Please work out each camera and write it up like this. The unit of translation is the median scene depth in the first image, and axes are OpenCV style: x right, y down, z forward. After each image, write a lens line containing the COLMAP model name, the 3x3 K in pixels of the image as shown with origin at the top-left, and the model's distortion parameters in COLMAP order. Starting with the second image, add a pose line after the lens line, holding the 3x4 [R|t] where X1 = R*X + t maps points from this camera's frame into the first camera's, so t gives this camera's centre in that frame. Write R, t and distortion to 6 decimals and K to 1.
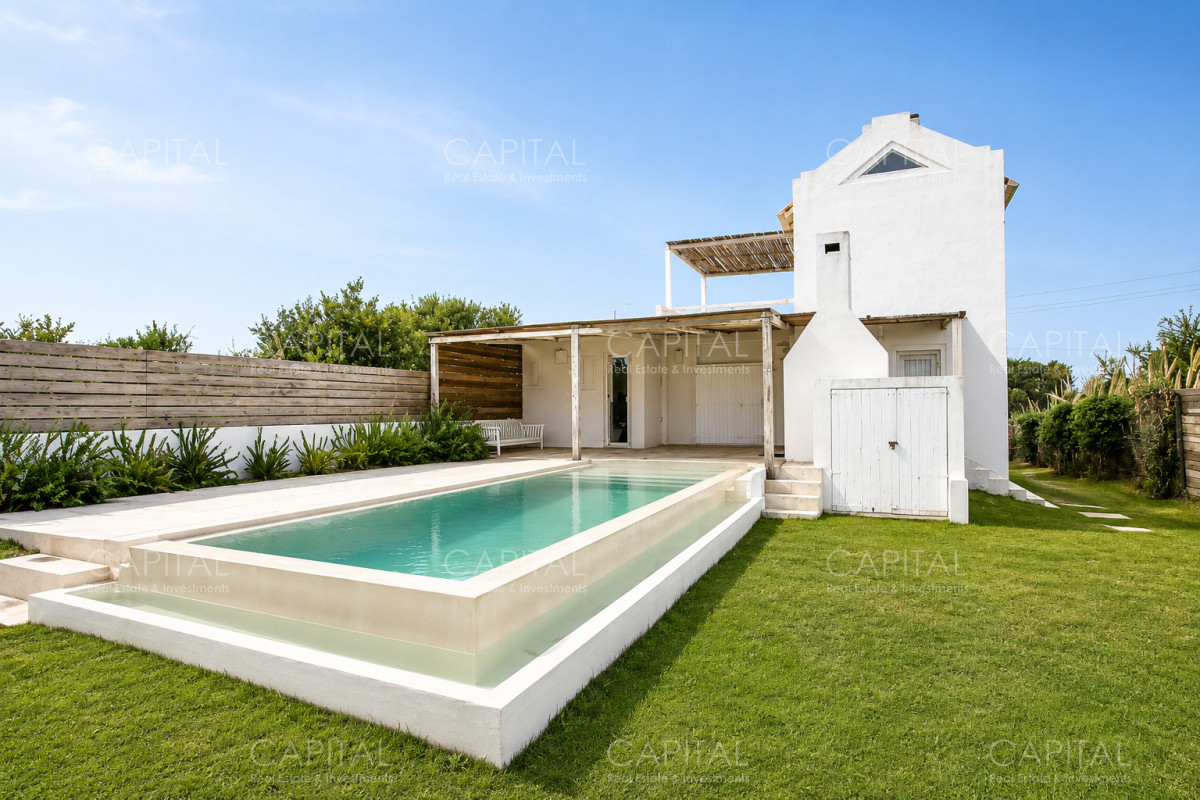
lens RADIAL K [[583.8, 0, 602.1], [0, 583.8, 403.2], [0, 0, 1]] dist [0.001337, -0.000096]
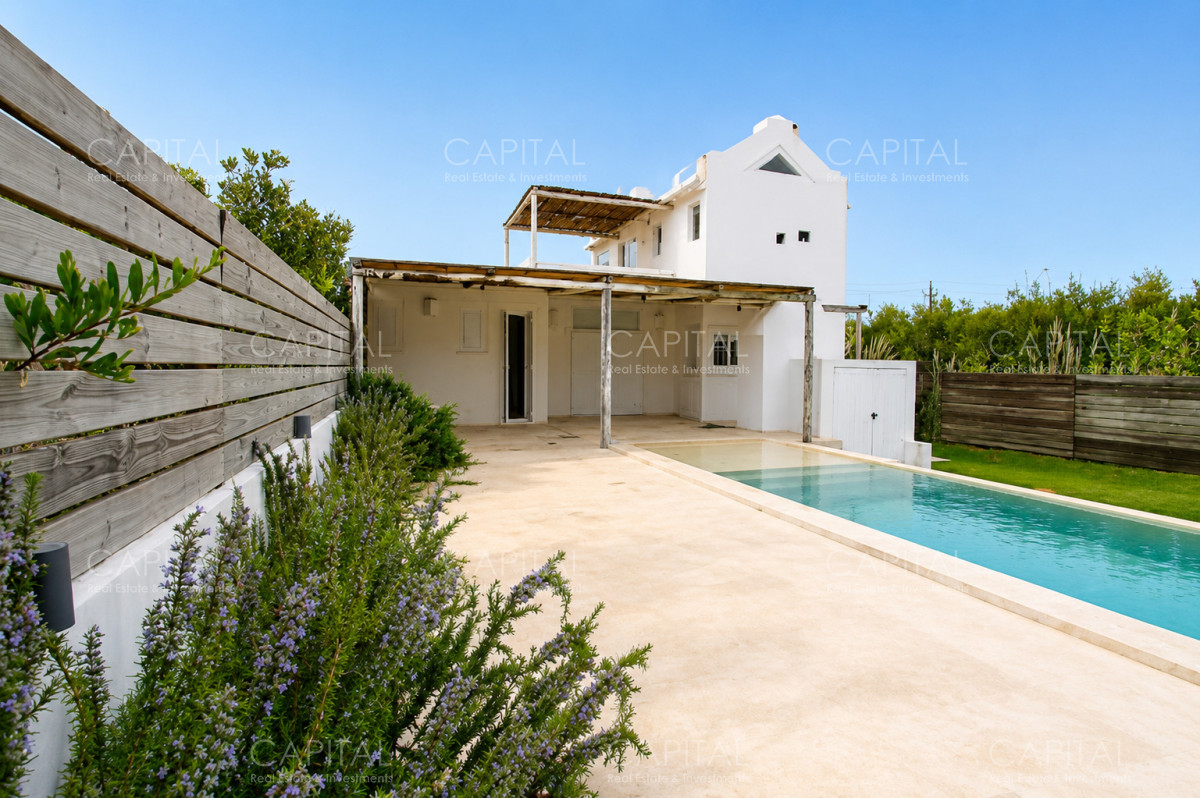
lens RADIAL K [[583.8, 0, 597.4], [0, 583.8, 397.5], [0, 0, 1]] dist [0.001337, -0.000096]
pose [[0.743083, -0.017595, 0.668968, -0.423633], [-0.024523, 0.998267, 0.053495, -0.009535], [-0.668750, -0.056157, 0.741363, 0.291262]]
